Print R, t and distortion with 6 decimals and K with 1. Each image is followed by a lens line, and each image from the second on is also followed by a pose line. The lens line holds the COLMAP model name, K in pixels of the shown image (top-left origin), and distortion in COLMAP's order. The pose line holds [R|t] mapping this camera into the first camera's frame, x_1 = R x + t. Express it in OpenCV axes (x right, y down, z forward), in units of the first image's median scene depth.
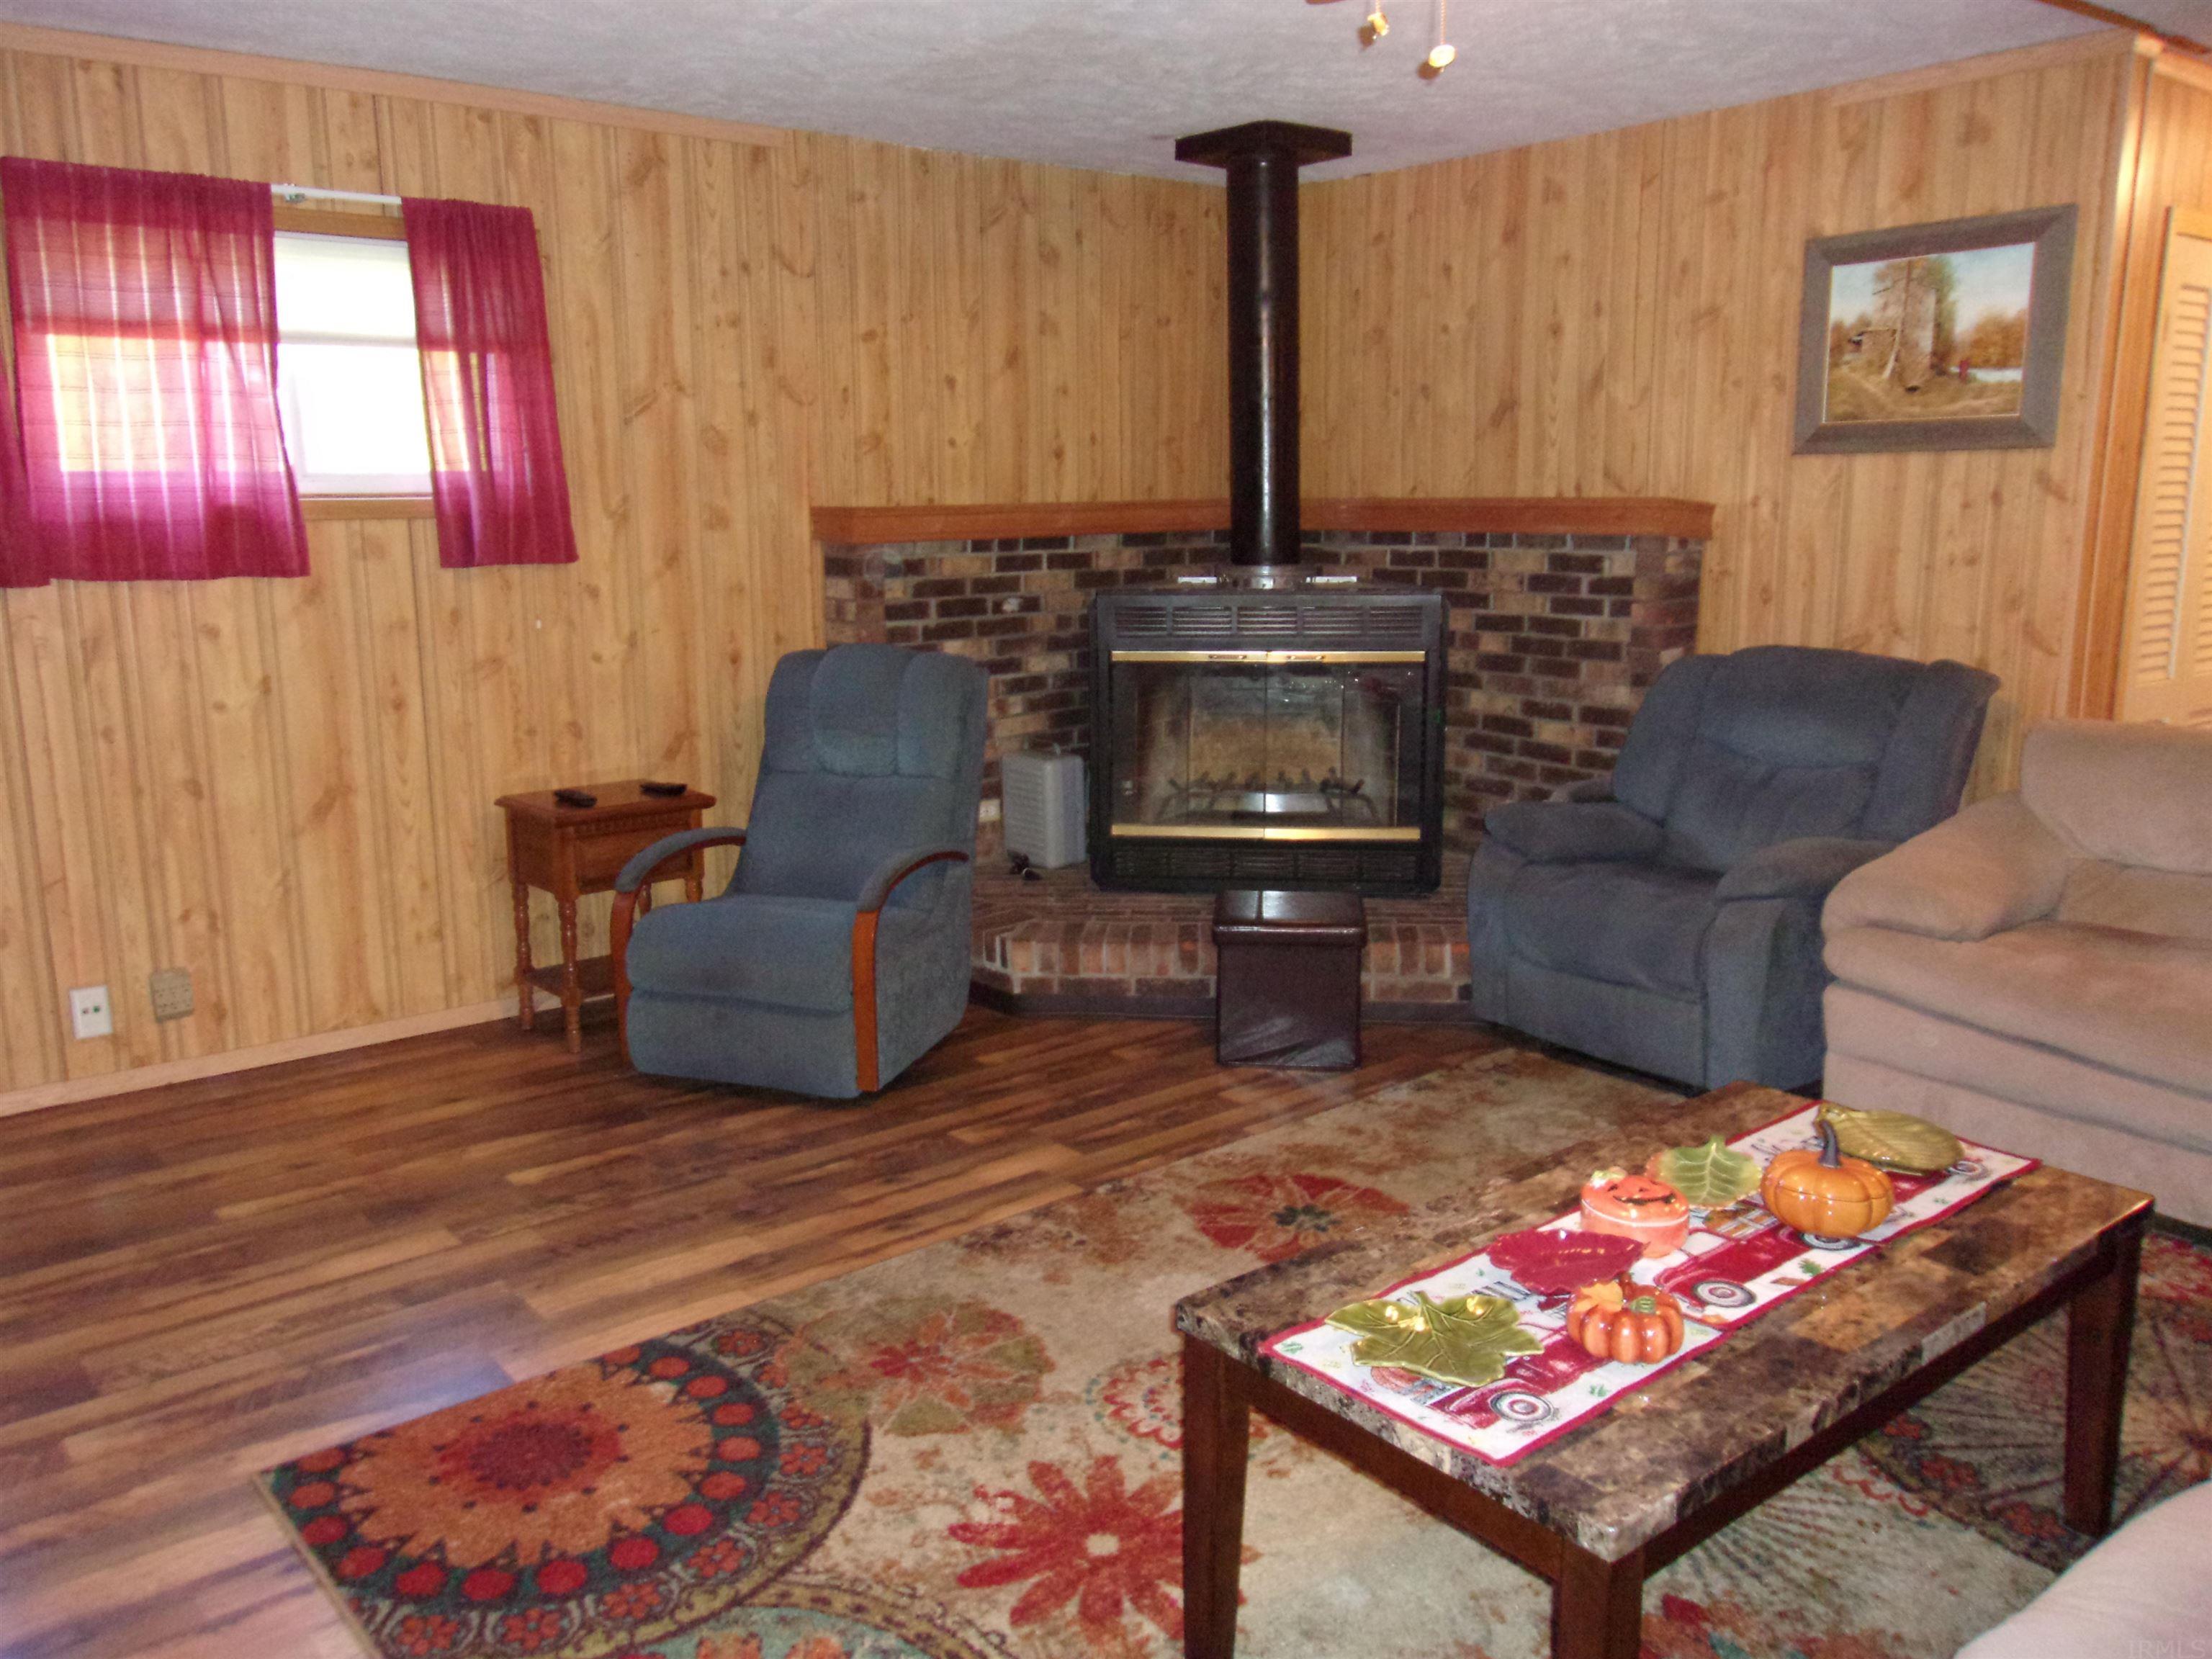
lens RADIAL K [[1777.0, 0, 1103.9], [0, 1777.0, 829.3], [0, 0, 1]] dist [0.008557, 0.013316]
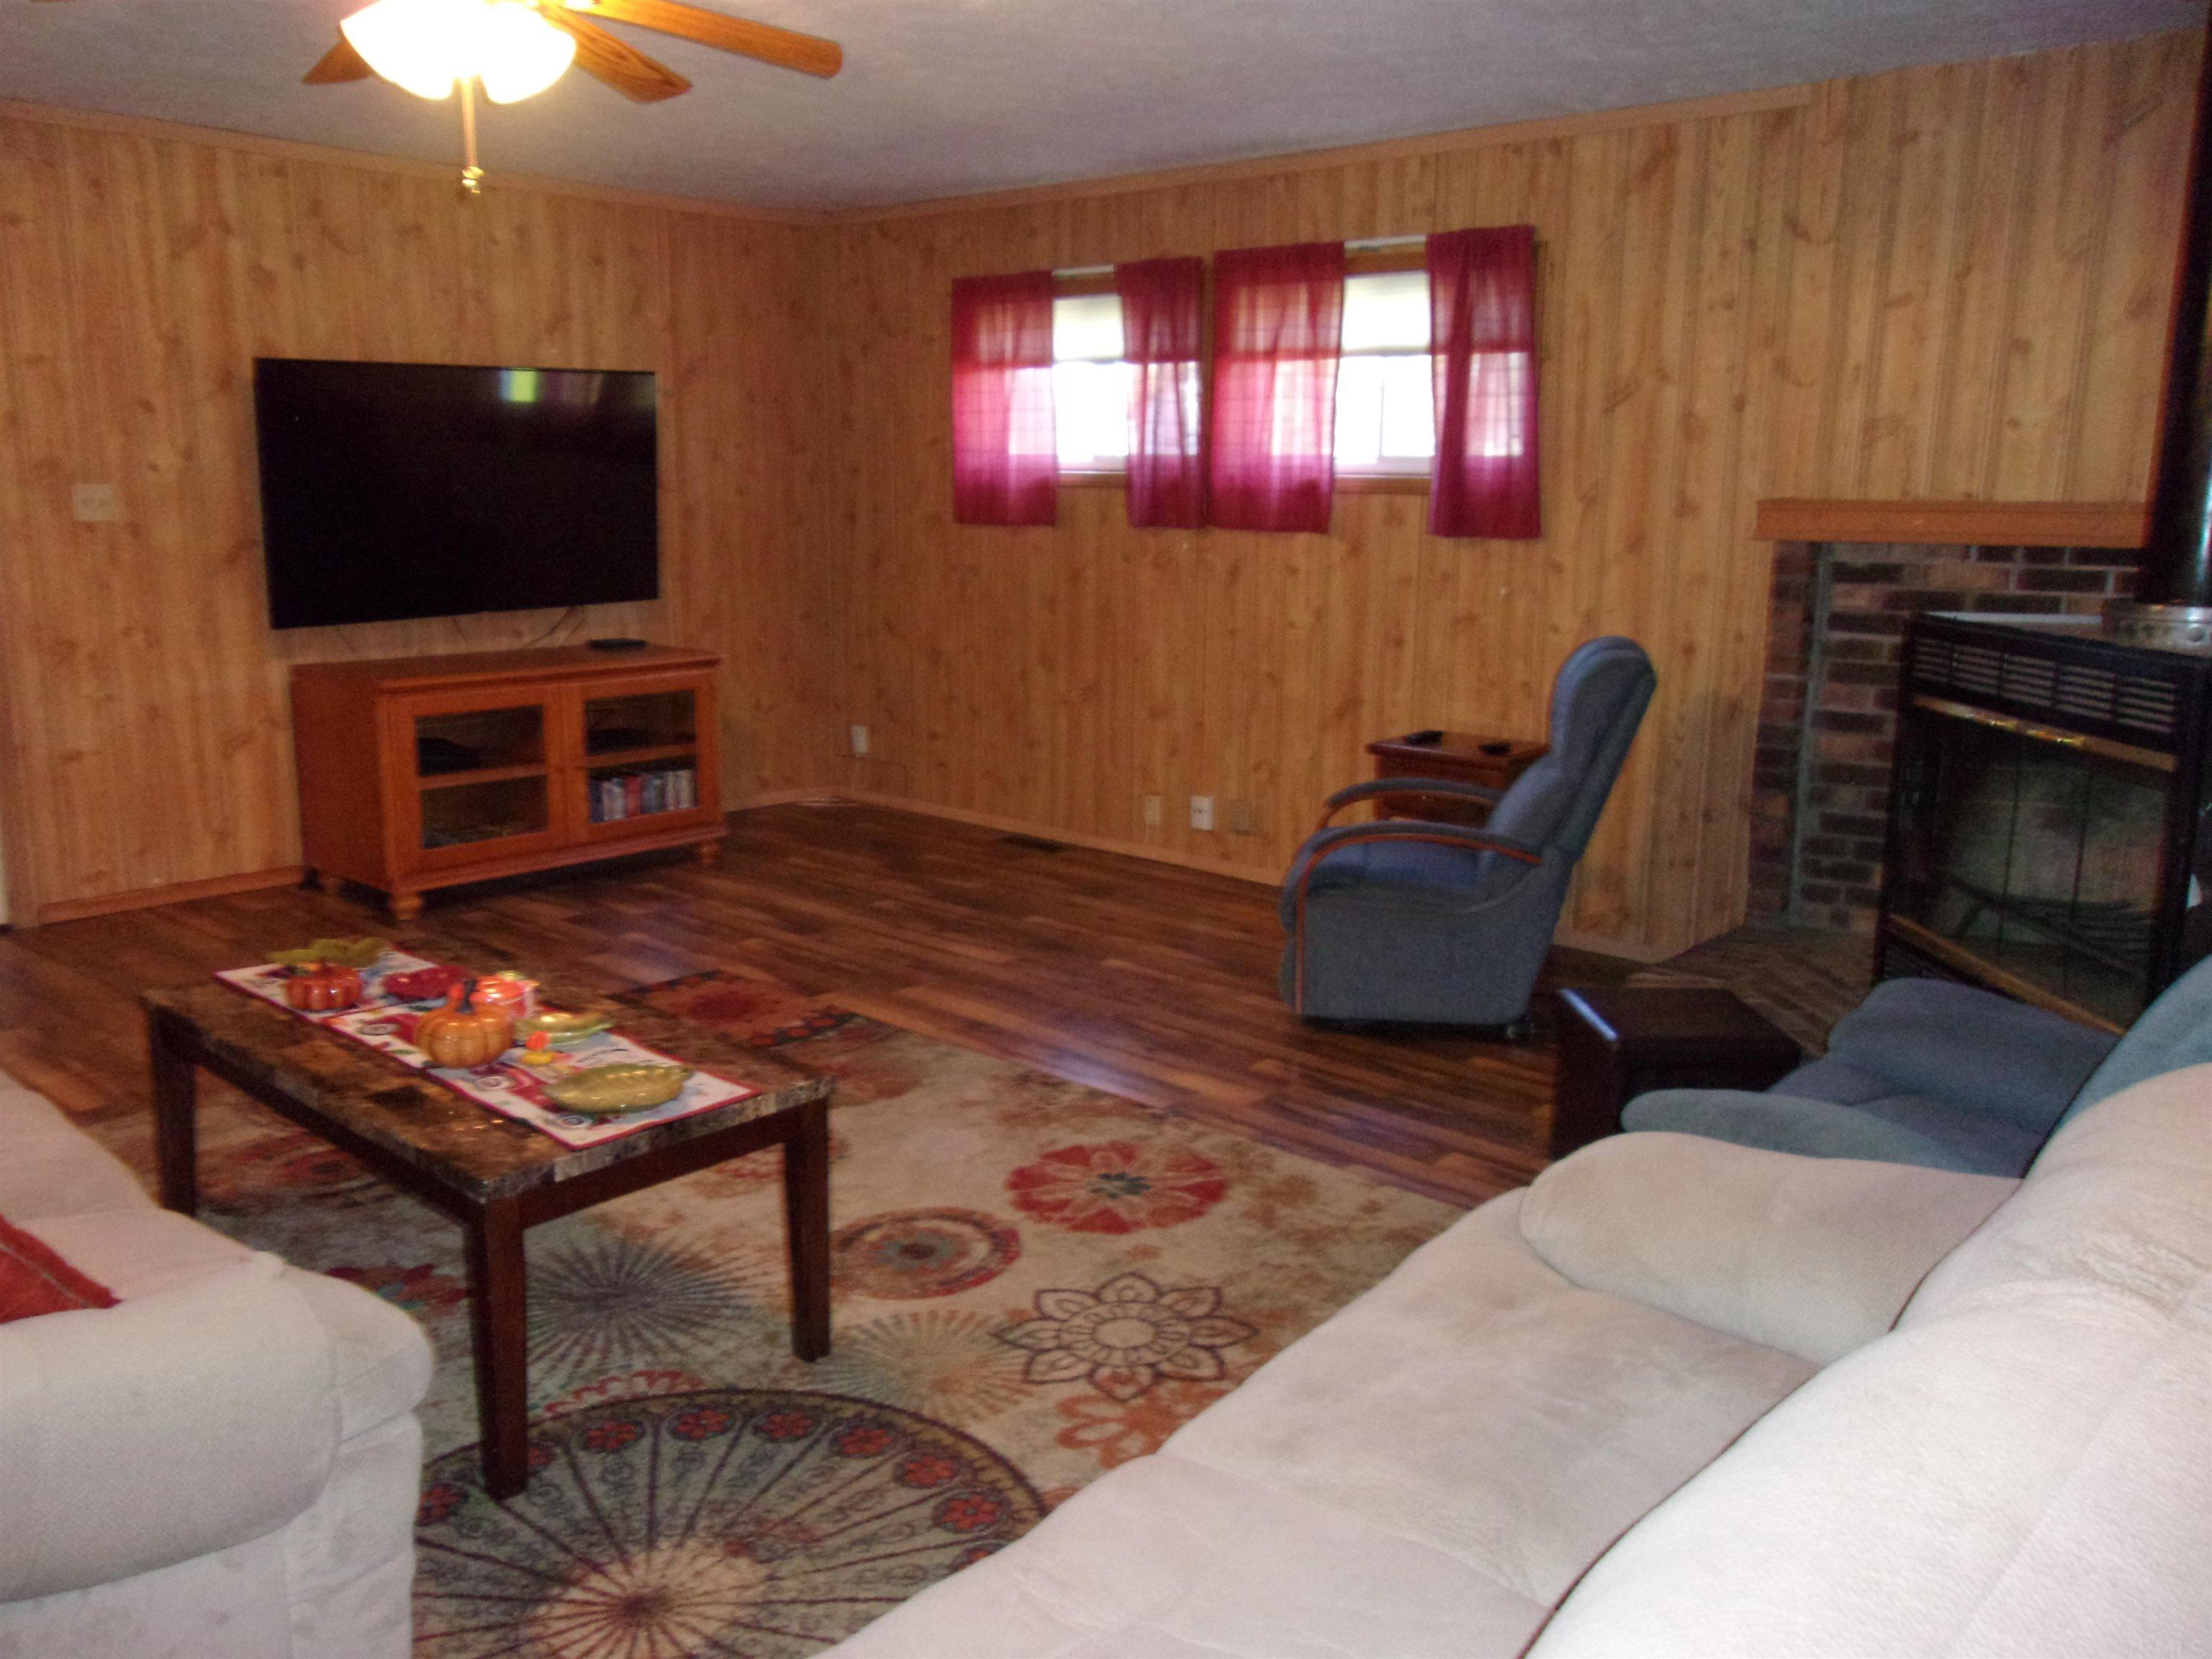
lens RADIAL K [[1777.0, 0, 1055.5], [0, 1777.0, 842.4], [0, 0, 1]] dist [0.008557, 0.013316]
pose [[0.124302, 0.215189, -0.968629, 0.906889], [-0.202398, 0.961174, 0.187560, -0.134276], [0.971383, 0.172735, 0.163030, 0.650347]]
